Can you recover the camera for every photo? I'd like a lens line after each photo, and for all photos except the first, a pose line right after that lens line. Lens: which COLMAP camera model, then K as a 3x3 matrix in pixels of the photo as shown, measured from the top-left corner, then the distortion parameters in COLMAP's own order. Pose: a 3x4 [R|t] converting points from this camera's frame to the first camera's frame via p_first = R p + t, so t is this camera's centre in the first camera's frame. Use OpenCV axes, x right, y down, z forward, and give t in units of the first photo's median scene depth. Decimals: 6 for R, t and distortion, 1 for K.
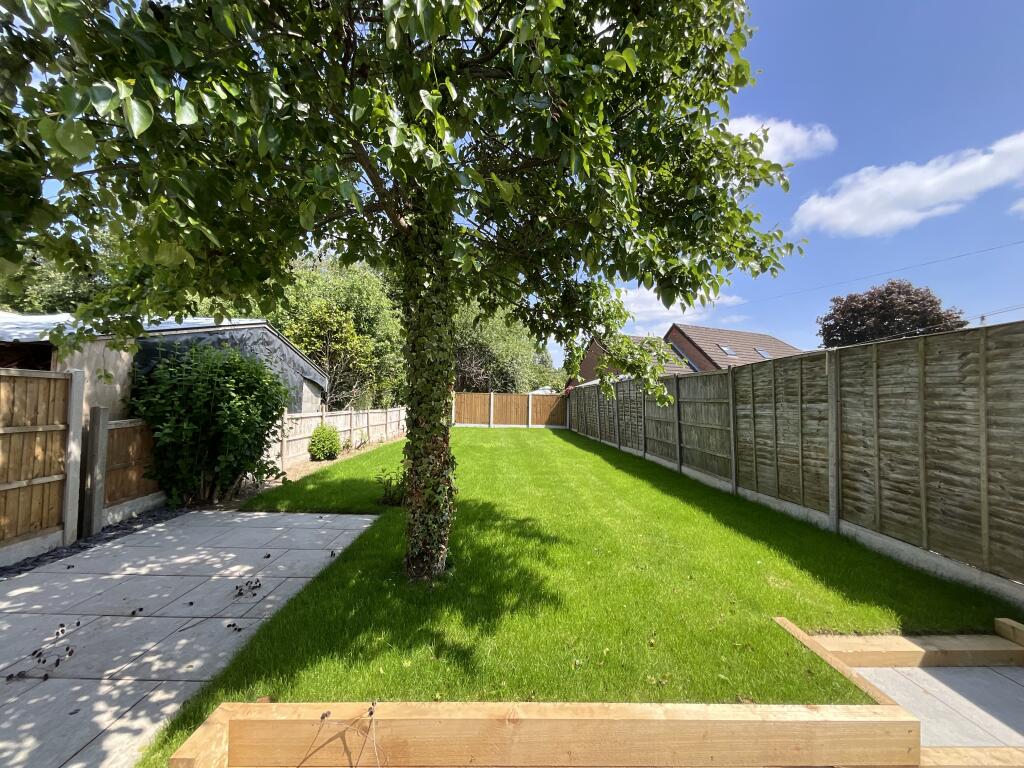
lens RADIAL K [[411.3, 0, 512.0], [0, 411.3, 384.0], [0, 0, 1]] dist [-0.000119, -0.000001]
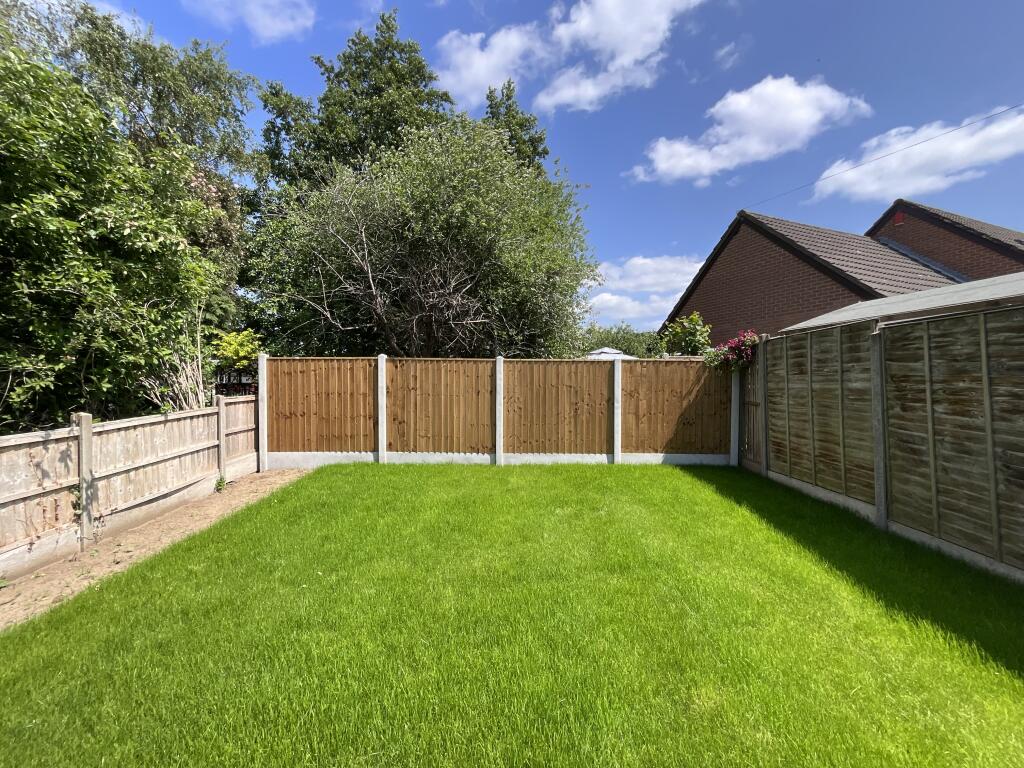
lens RADIAL K [[411.3, 0, 512.0], [0, 411.3, 384.0], [0, 0, 1]] dist [-0.000119, -0.000001]
pose [[0.999989, 0.001057, 0.004642, -0.026840], [-0.001304, 0.998563, 0.053571, 0.016597], [-0.004579, -0.053576, 0.998553, 0.423960]]
